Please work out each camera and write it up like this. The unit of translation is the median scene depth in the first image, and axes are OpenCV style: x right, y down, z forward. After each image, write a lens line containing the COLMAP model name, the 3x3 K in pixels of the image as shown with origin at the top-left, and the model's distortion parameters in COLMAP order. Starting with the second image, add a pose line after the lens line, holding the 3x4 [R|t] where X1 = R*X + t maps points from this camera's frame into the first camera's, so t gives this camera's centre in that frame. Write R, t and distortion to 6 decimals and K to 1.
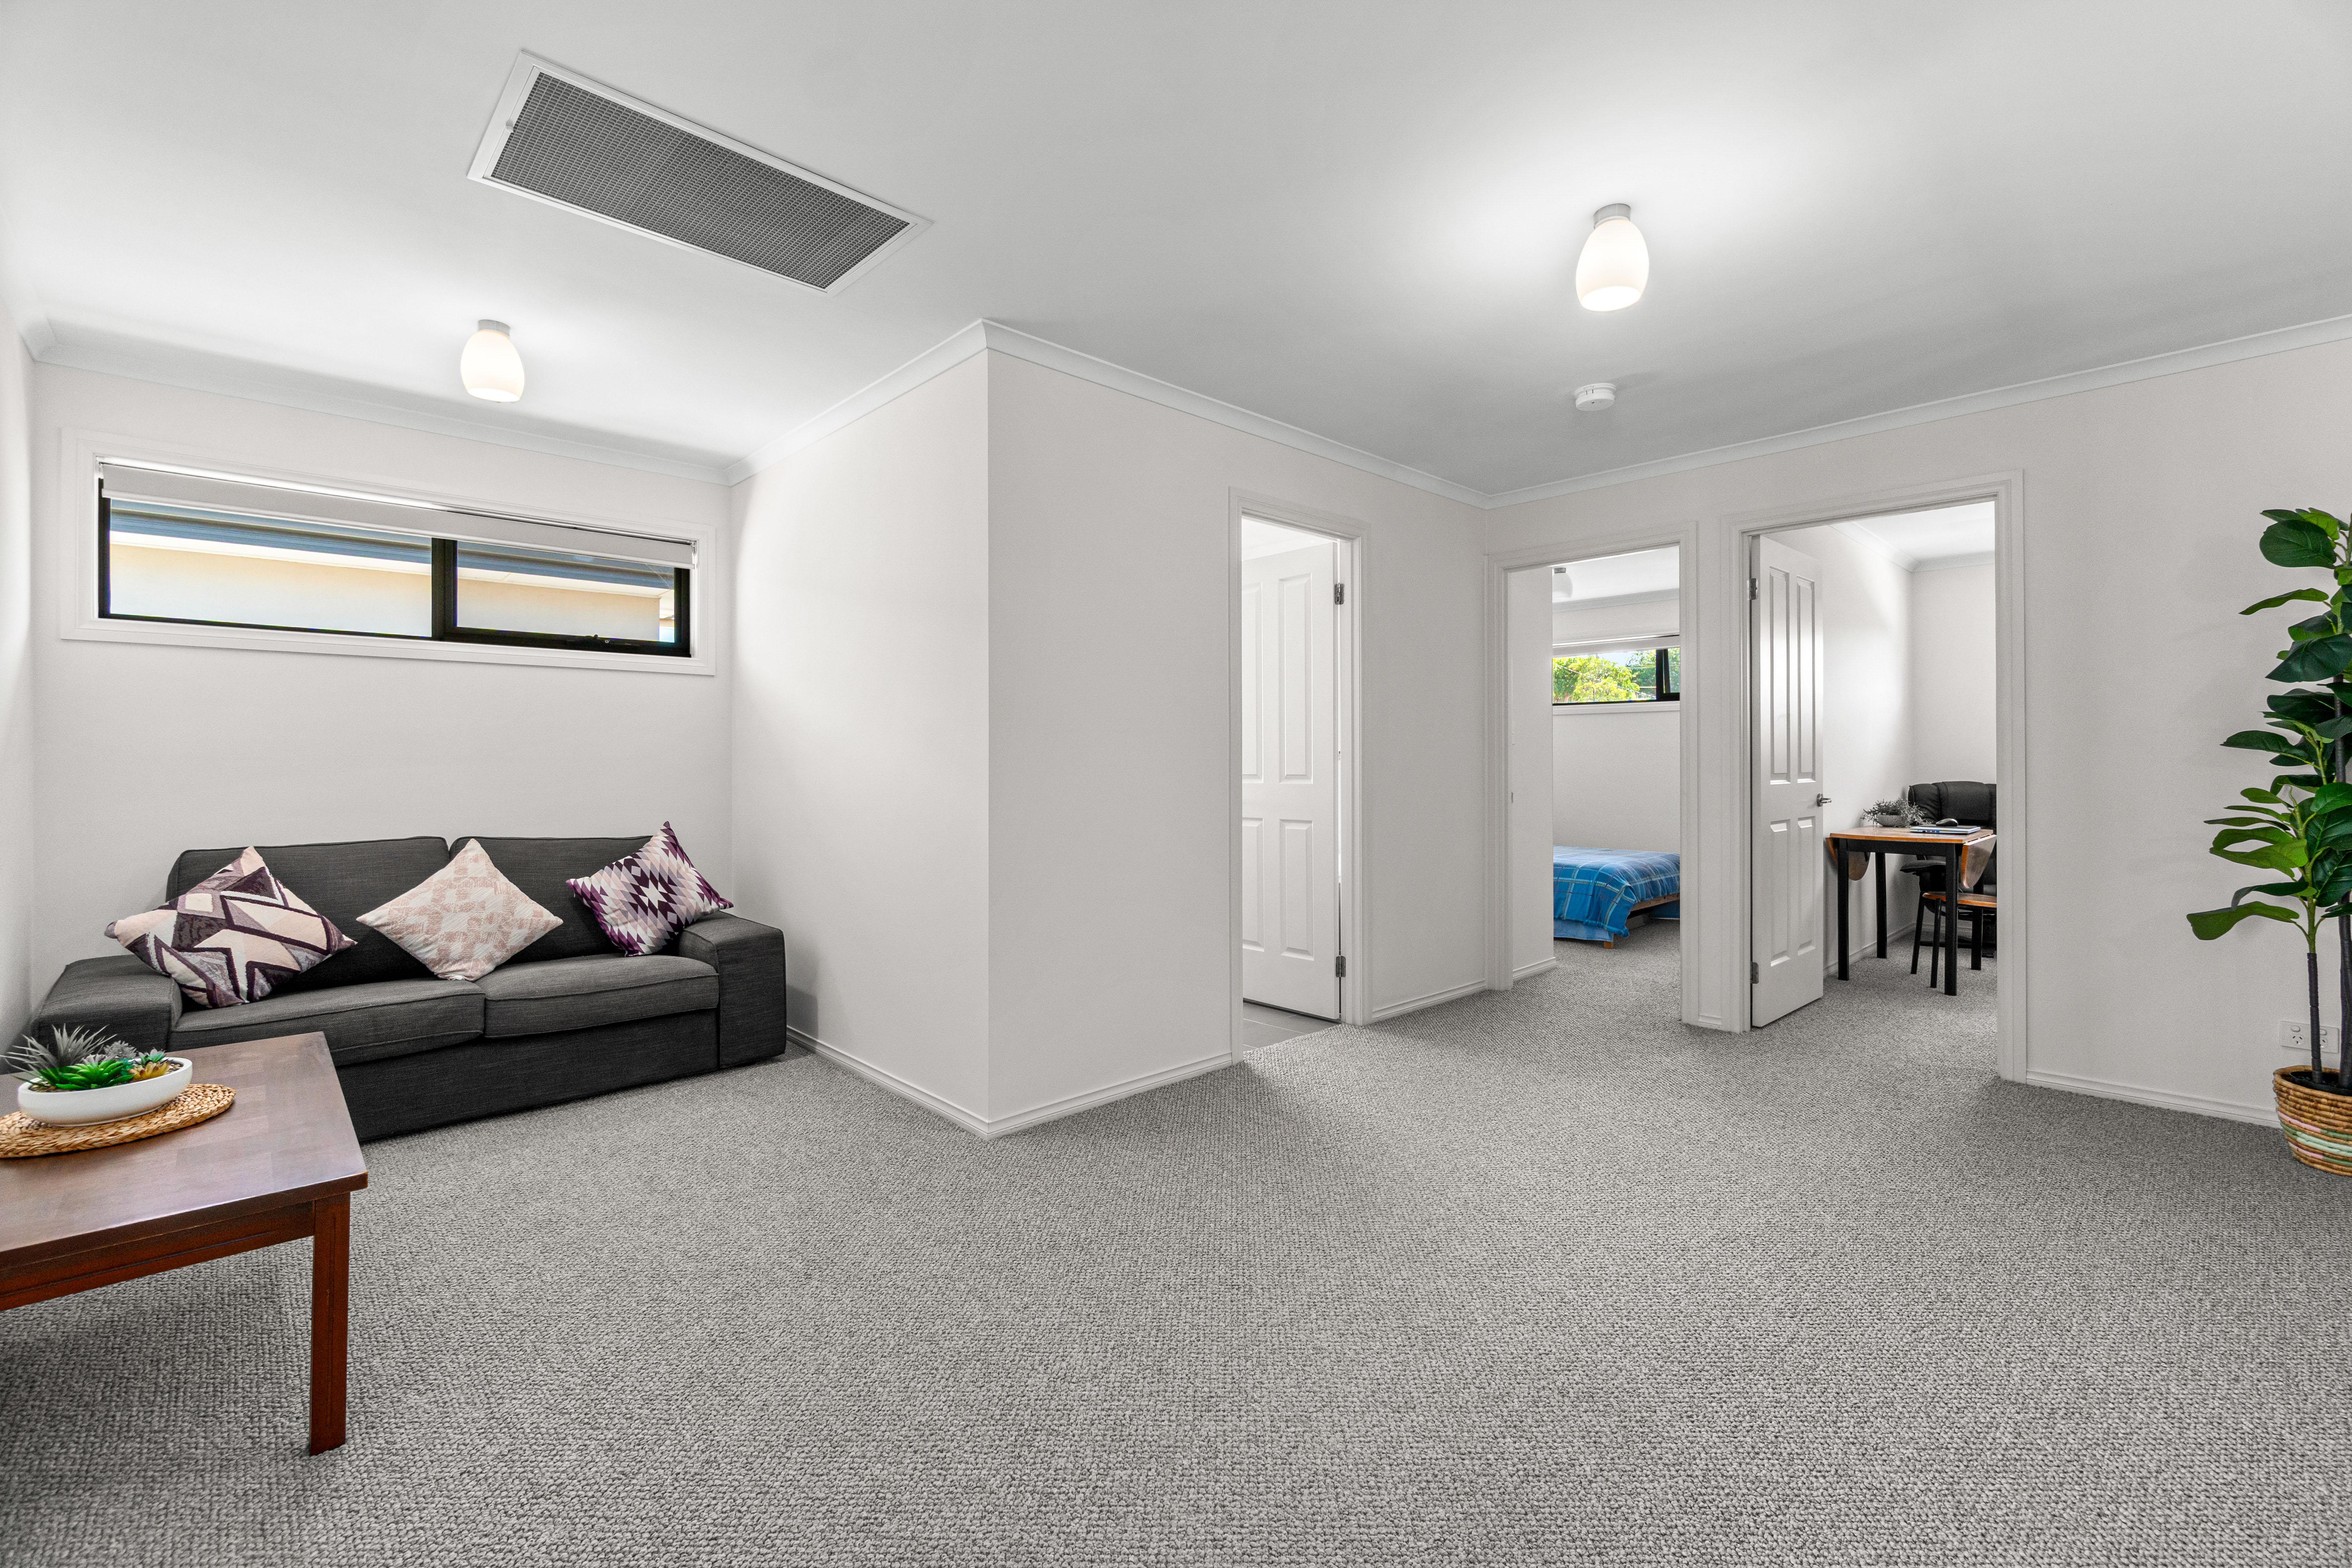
lens RADIAL K [[1020.7, 0, 1165.2], [0, 1020.7, 750.2], [0, 0, 1]] dist [-0.003922, 0.002101]
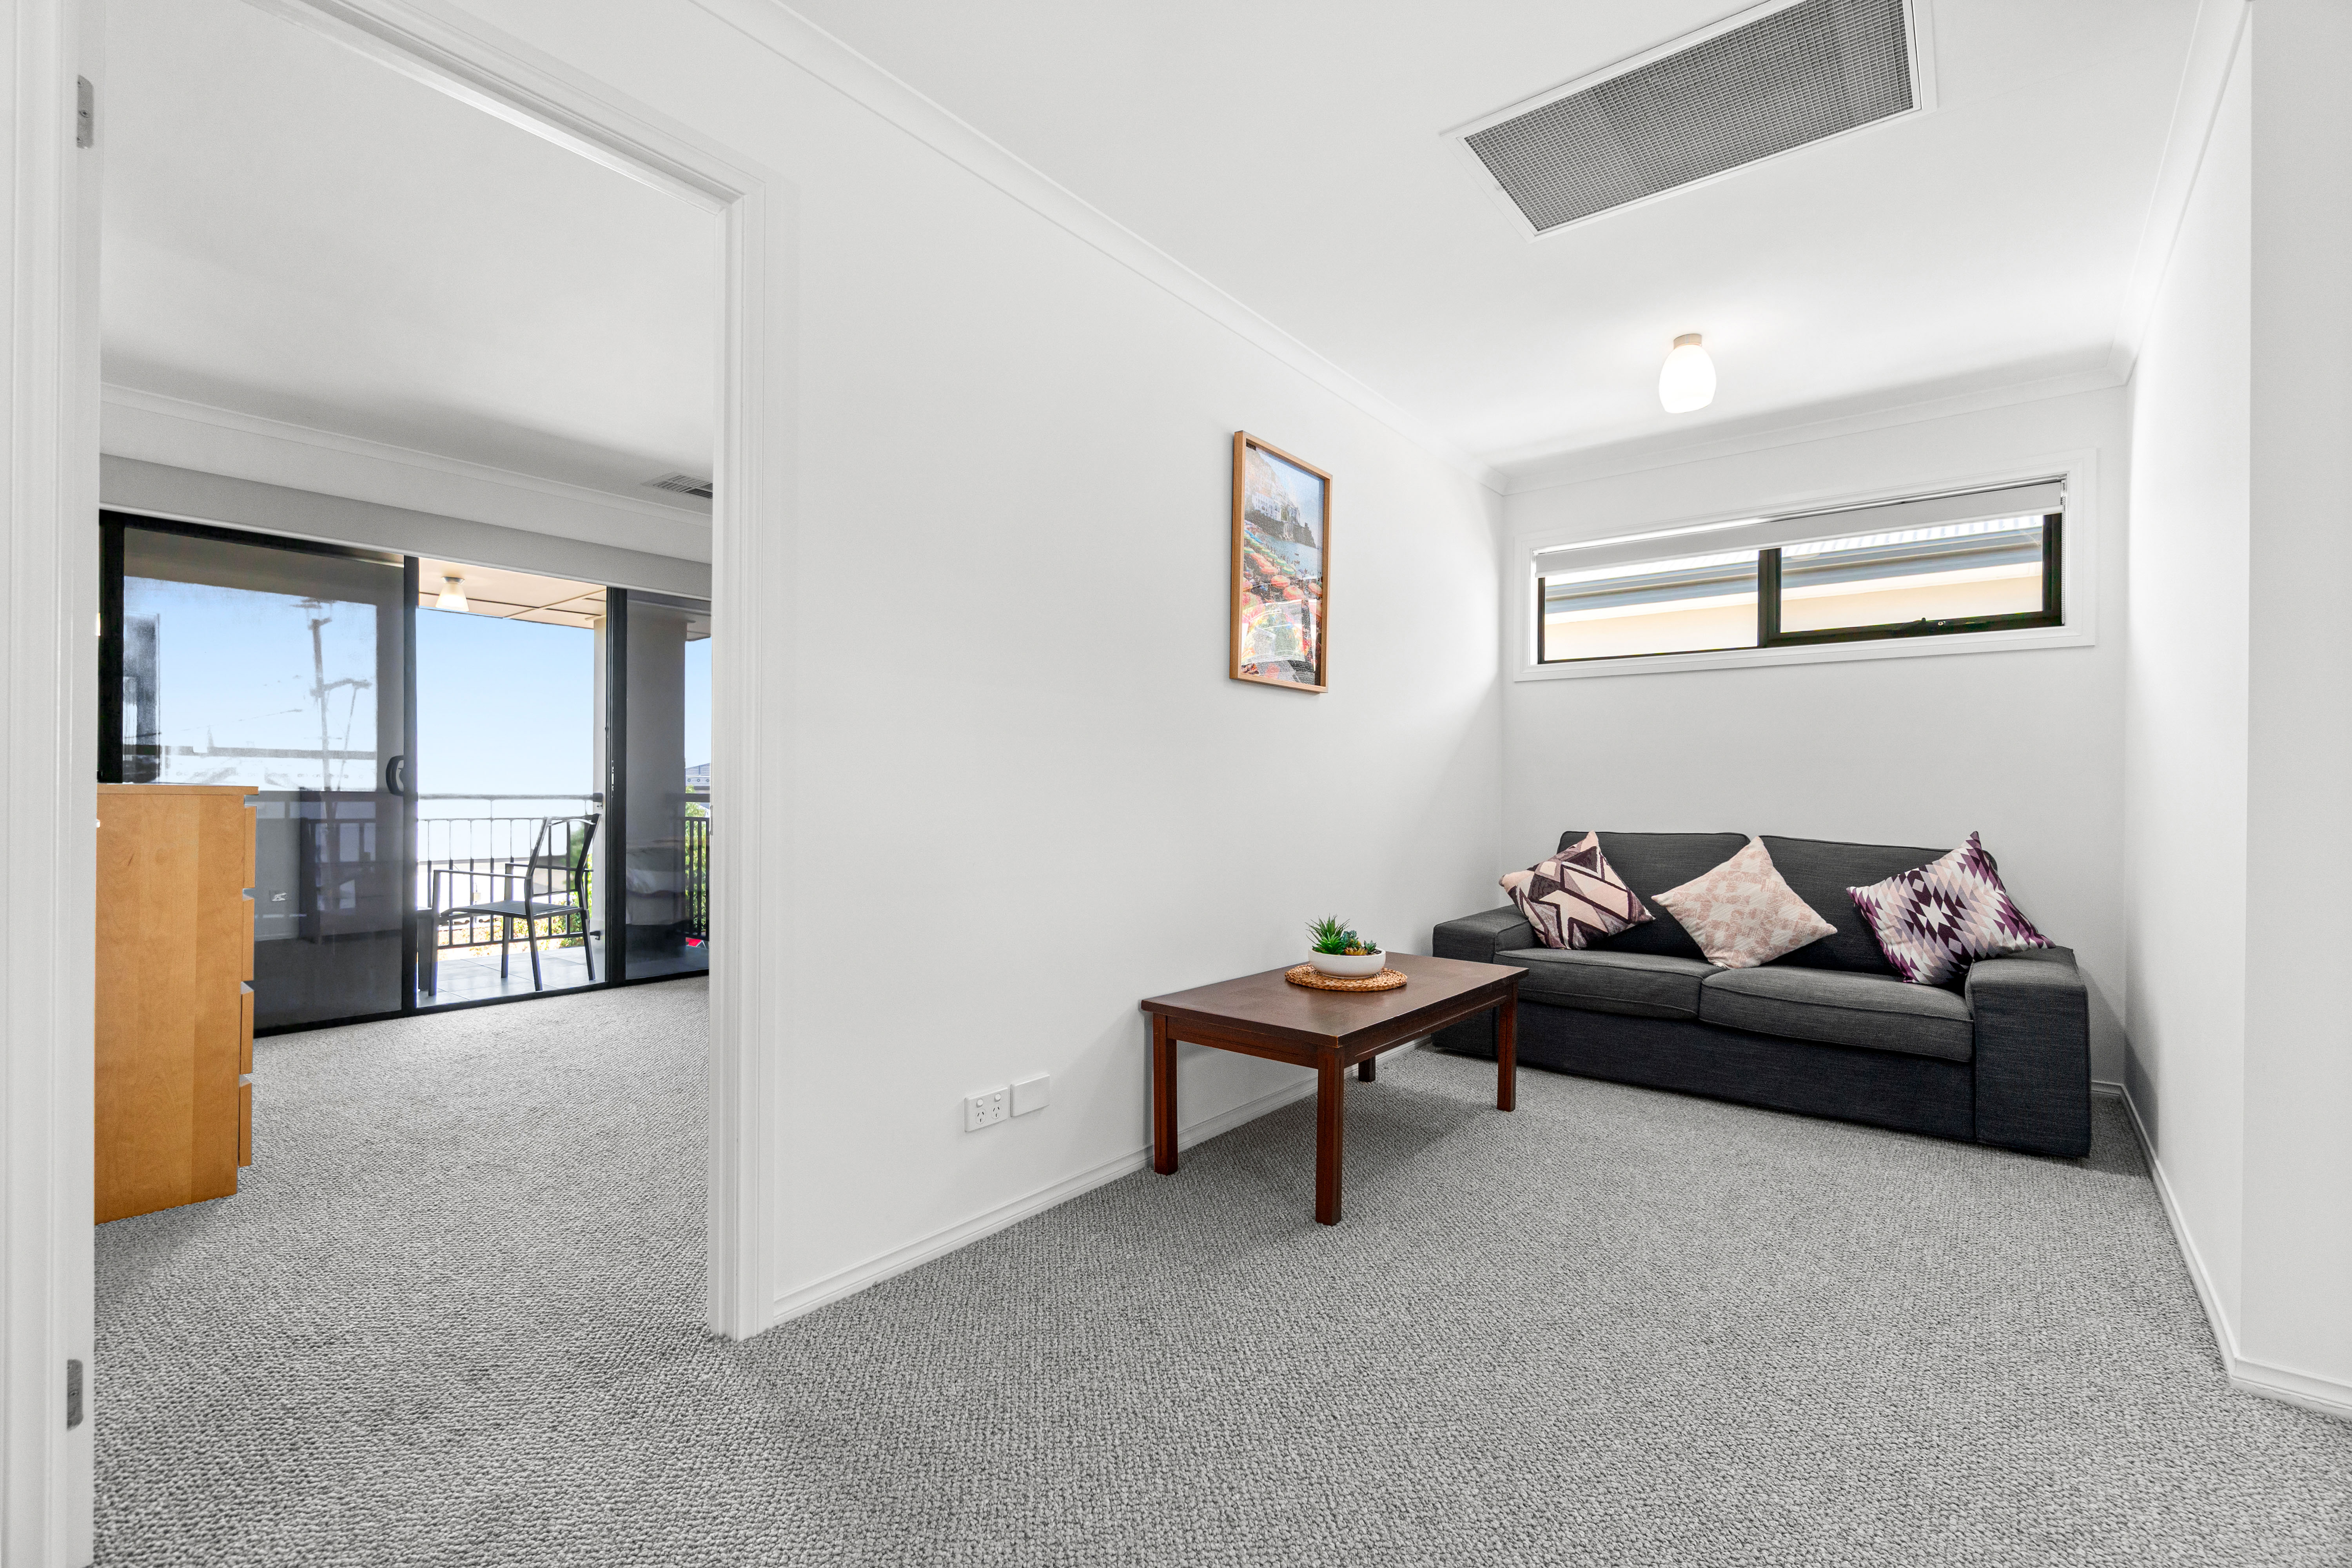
lens RADIAL K [[1020.7, 0, 1170.8], [0, 1020.7, 785.0], [0, 0, 1]] dist [-0.003922, 0.002101]
pose [[0.134985, -0.004764, -0.990836, 0.271650], [0.003787, 0.999984, -0.004292, 0.039194], [0.990840, -0.003173, 0.135001, 0.290652]]
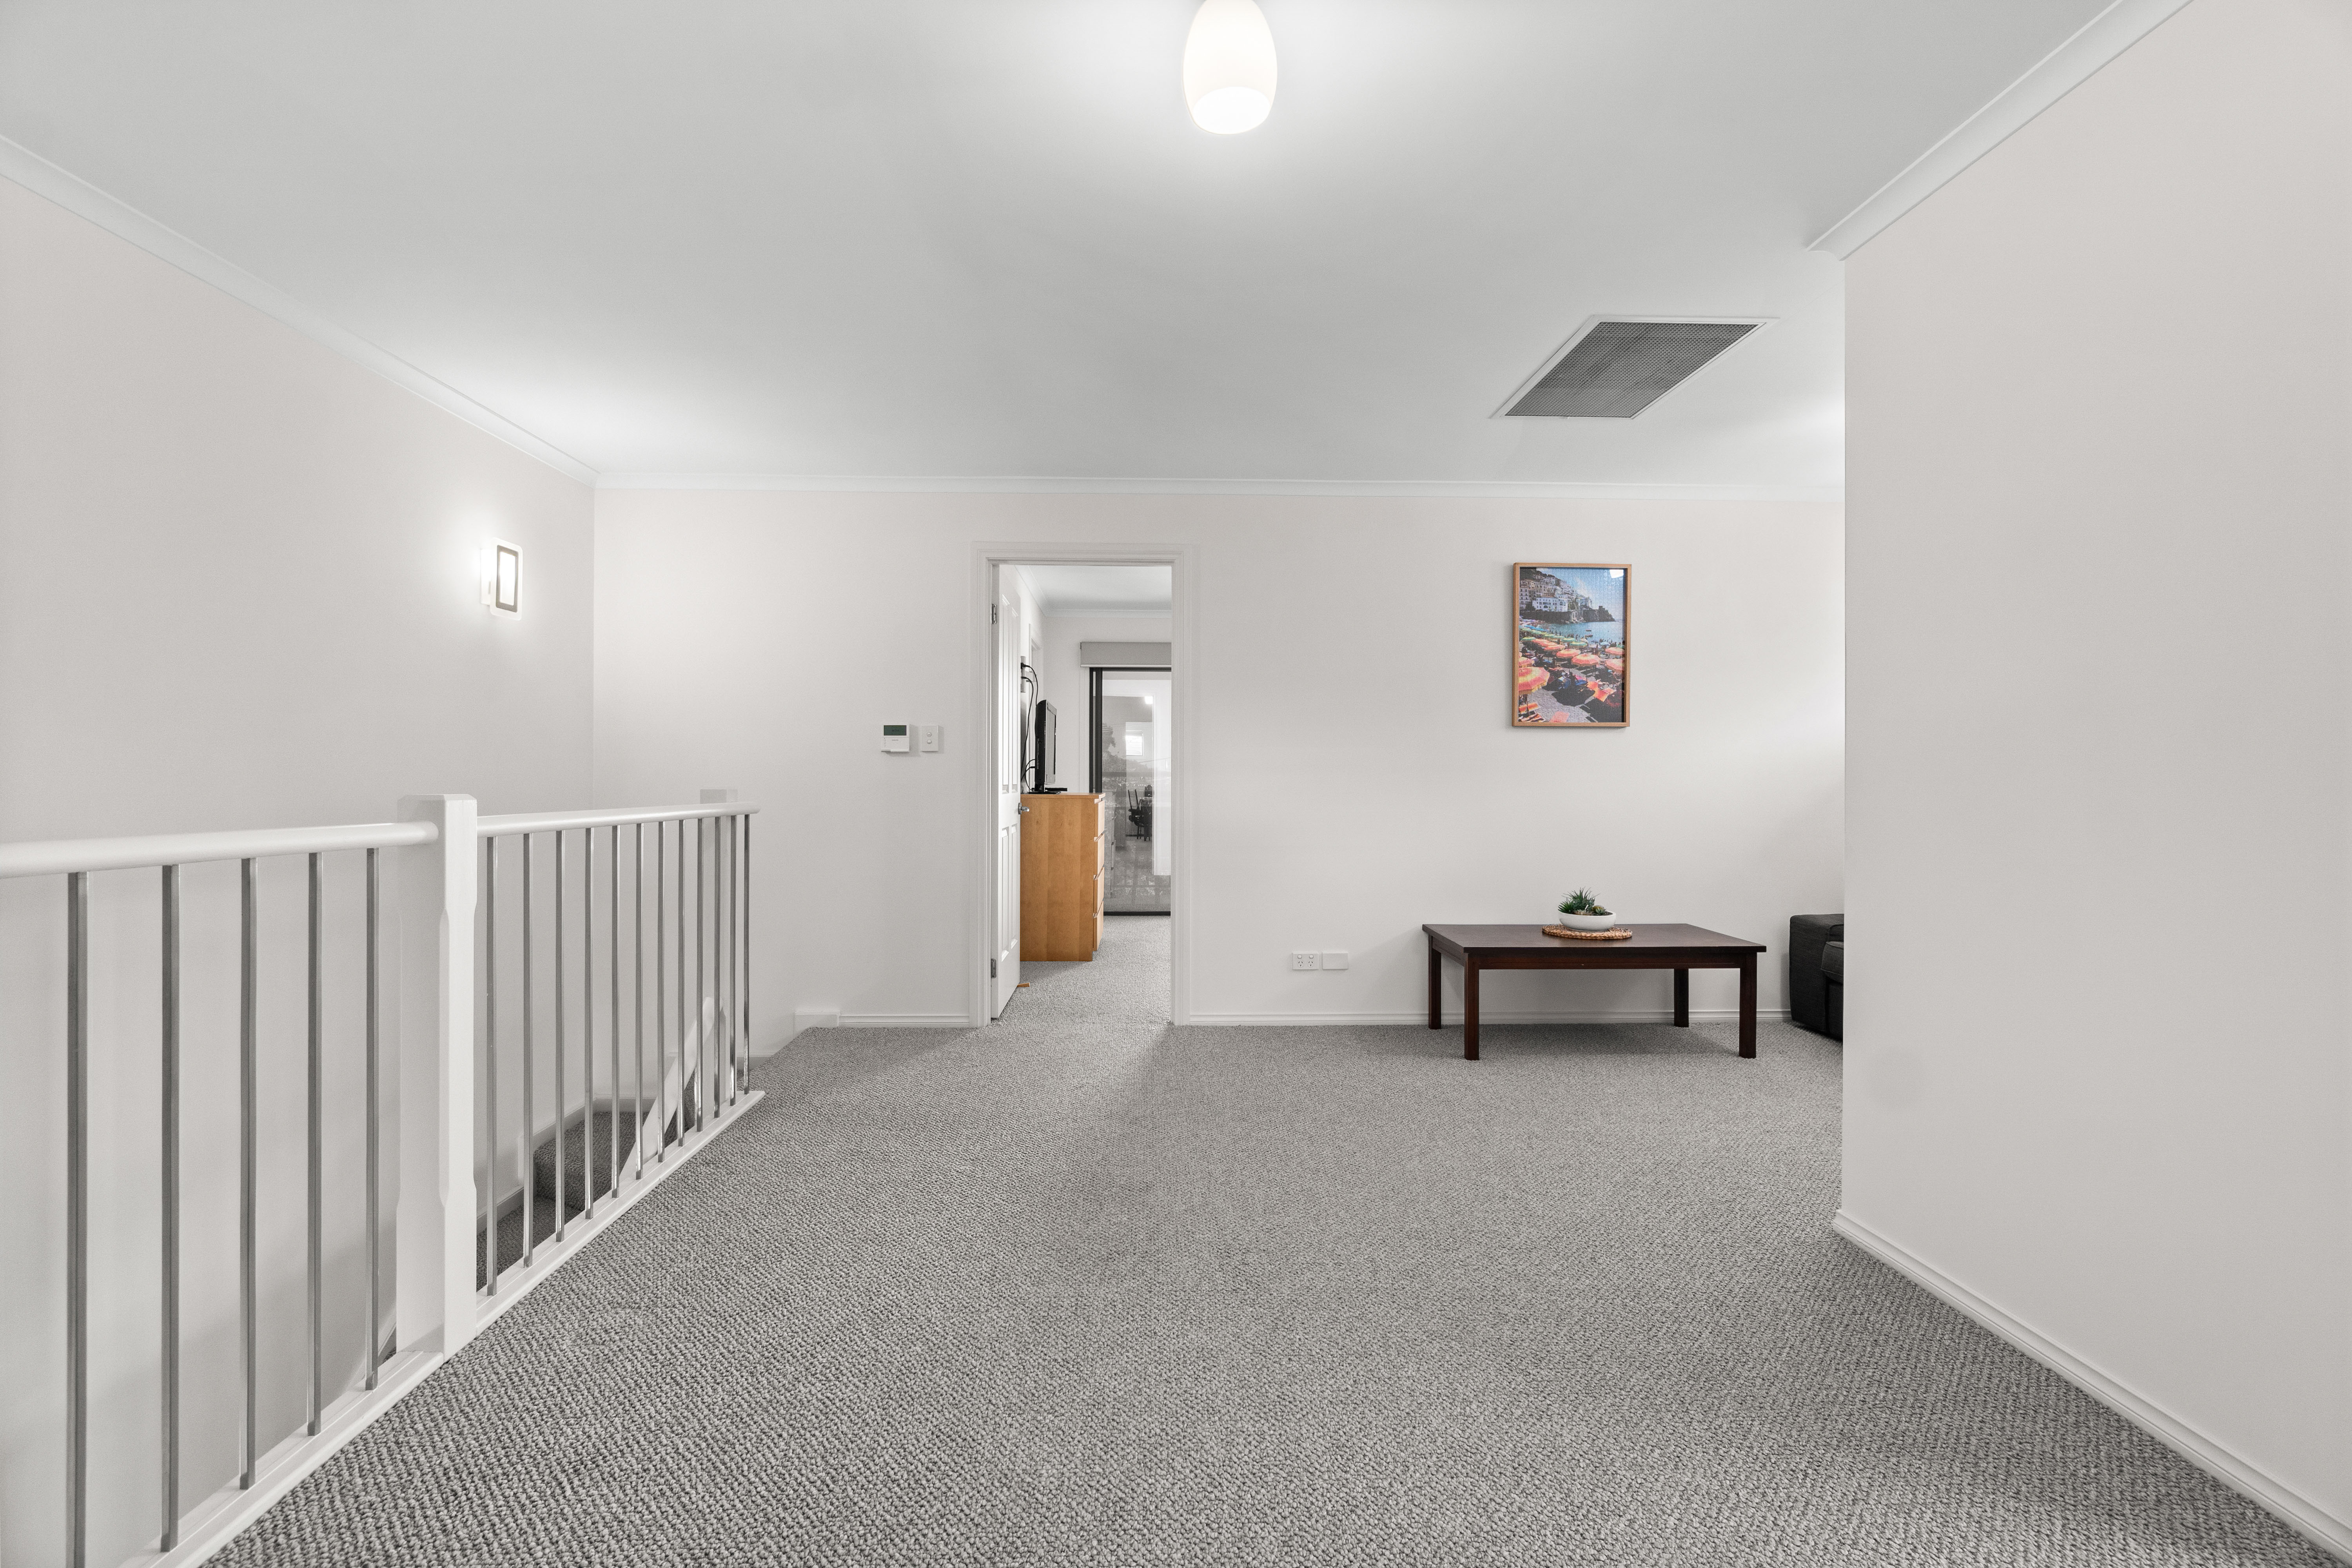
lens RADIAL K [[1020.7, 0, 1176.9], [0, 1020.7, 788.5], [0, 0, 1]] dist [-0.003922, 0.002101]
pose [[-0.659561, 0.003799, -0.751642, 0.748622], [0.004490, 0.999989, 0.001113, 0.019307], [0.751638, -0.002641, -0.659571, 1.096312]]
